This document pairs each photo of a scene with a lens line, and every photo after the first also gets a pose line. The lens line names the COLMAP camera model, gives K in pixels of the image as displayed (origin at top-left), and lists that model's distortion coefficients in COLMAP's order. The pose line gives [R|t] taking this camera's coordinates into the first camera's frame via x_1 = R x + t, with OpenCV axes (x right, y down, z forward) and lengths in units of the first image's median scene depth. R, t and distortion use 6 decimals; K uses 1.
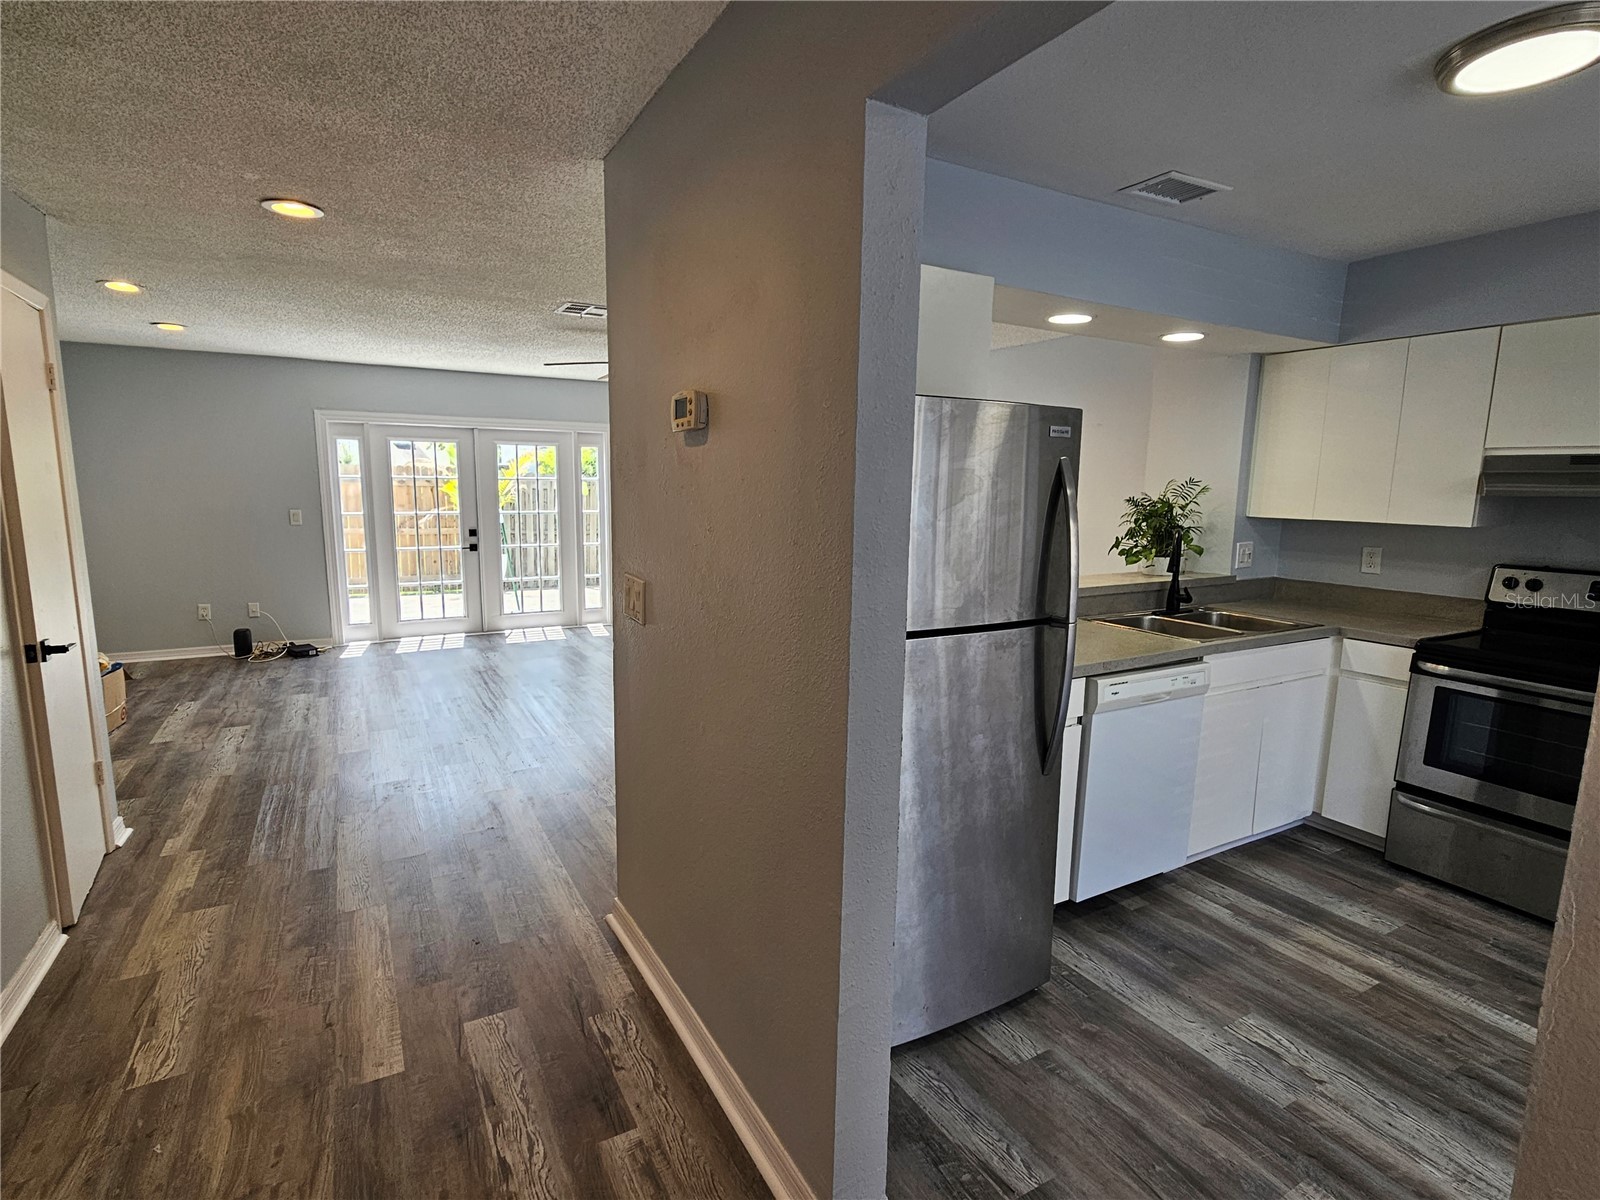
lens RADIAL K [[794.6, 0, 789.3], [0, 794.6, 603.3], [0, 0, 1]] dist [0.000287, 0.001912]
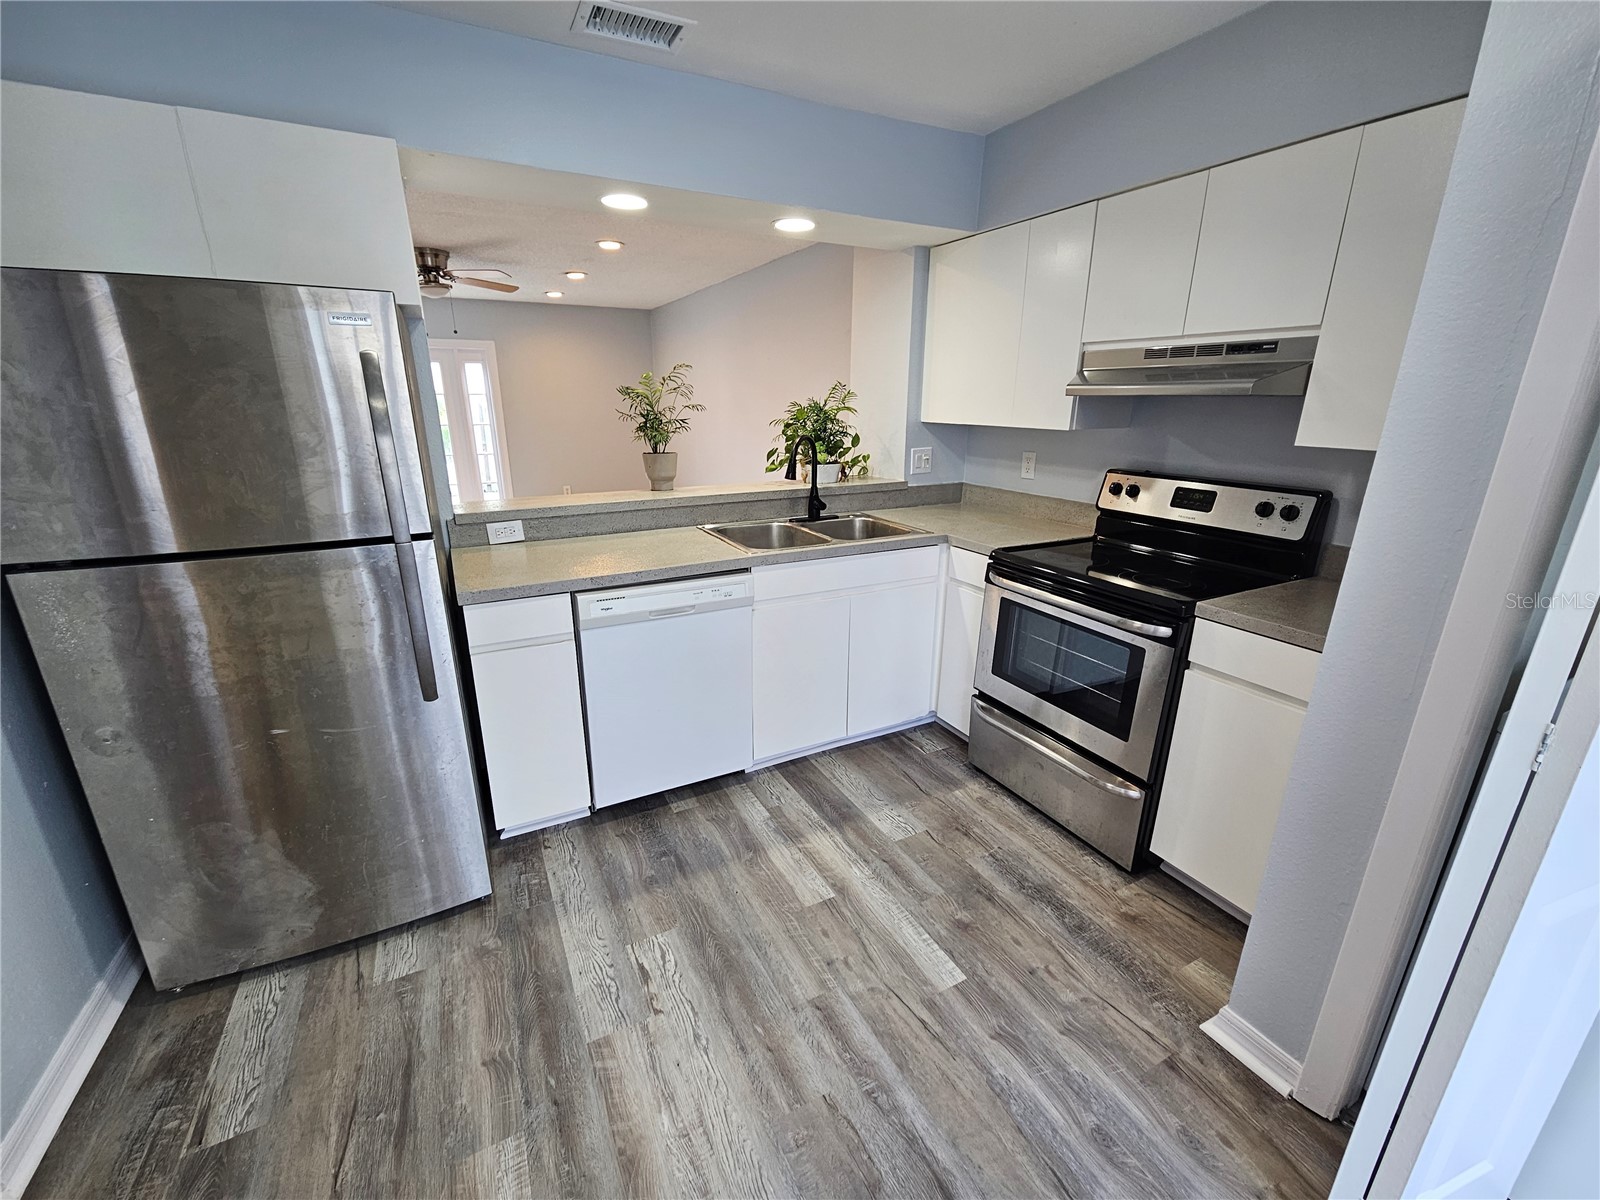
lens RADIAL K [[657.8, 0, 781.4], [0, 657.8, 598.6], [0, 0, 1]] dist [-0.000046, 0.000148]
pose [[0.999271, -0.000722, -0.038181, 0.562836], [0.006300, 0.989240, 0.146166, -0.013731], [0.037664, -0.146300, 0.988523, 0.183680]]
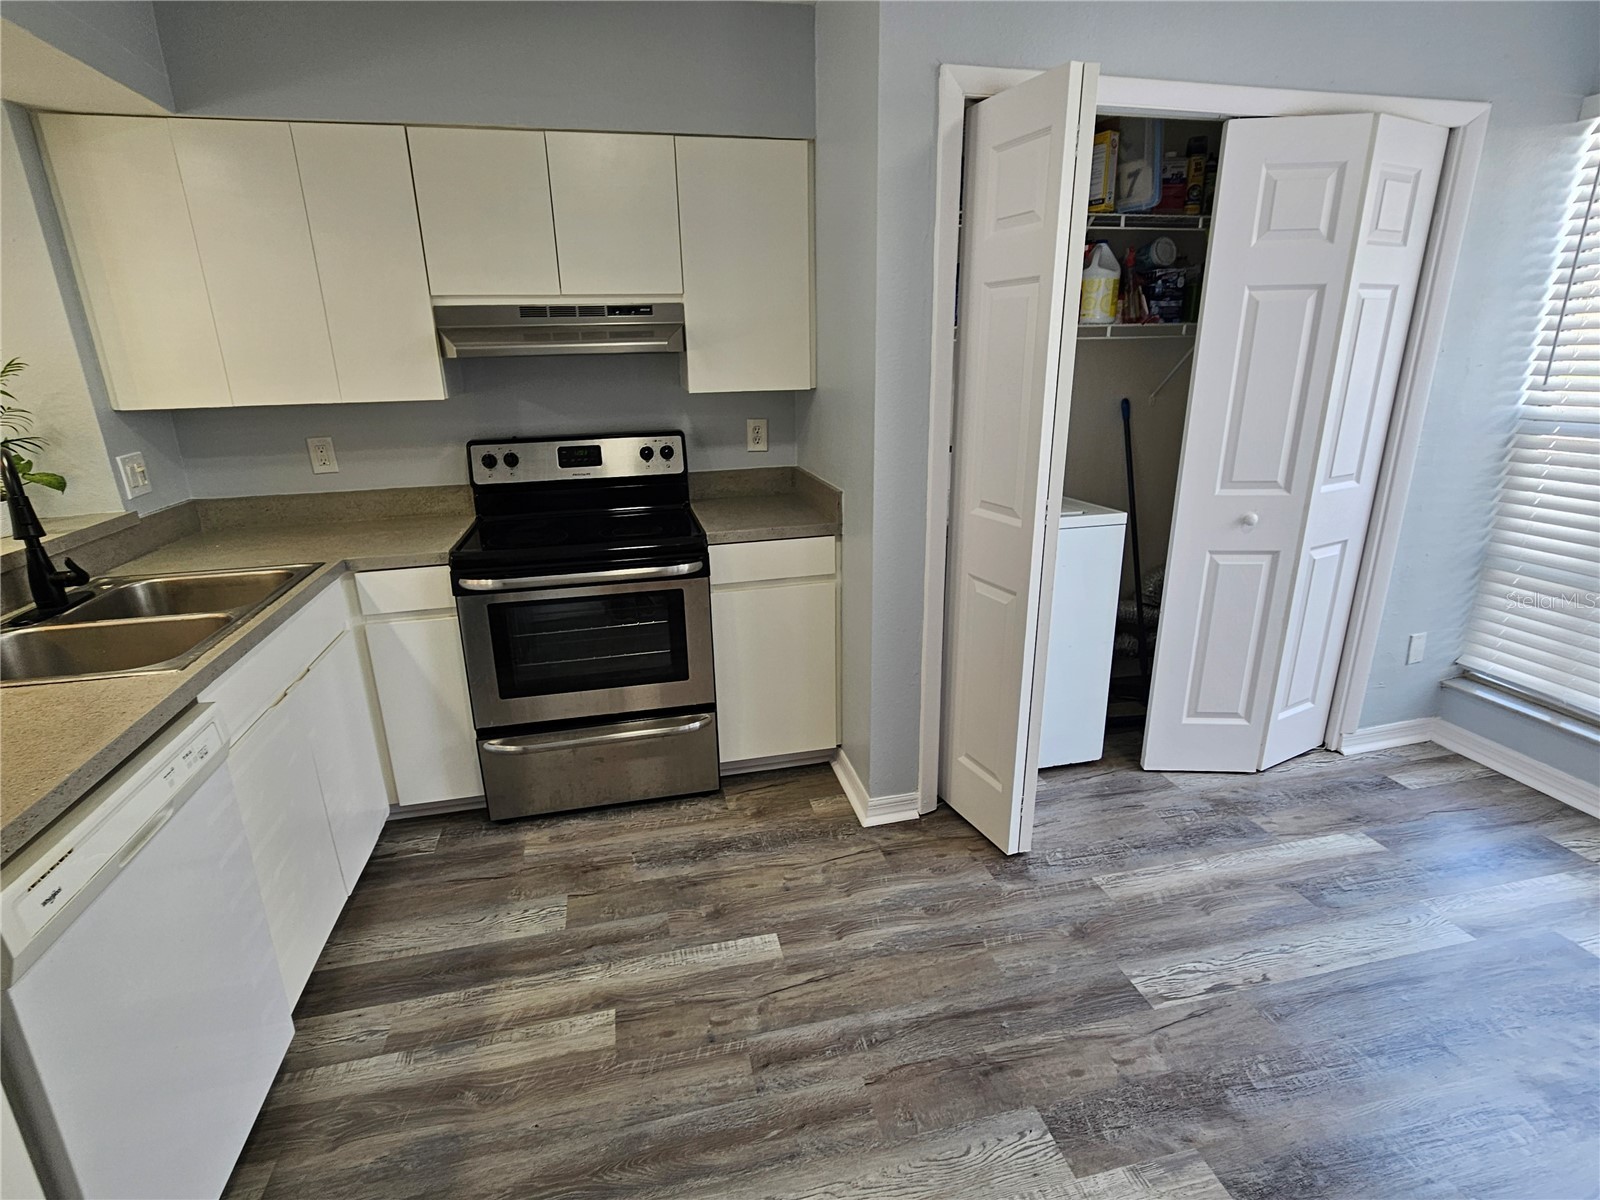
lens RADIAL K [[794.6, 0, 801.7], [0, 794.6, 603.2], [0, 0, 1]] dist [-0.000455, -0.000105]
pose [[0.276092, -0.309575, 0.909910, 0.171121], [0.173804, 0.947181, 0.269519, -0.056509], [-0.945286, 0.083734, 0.315315, 0.441988]]
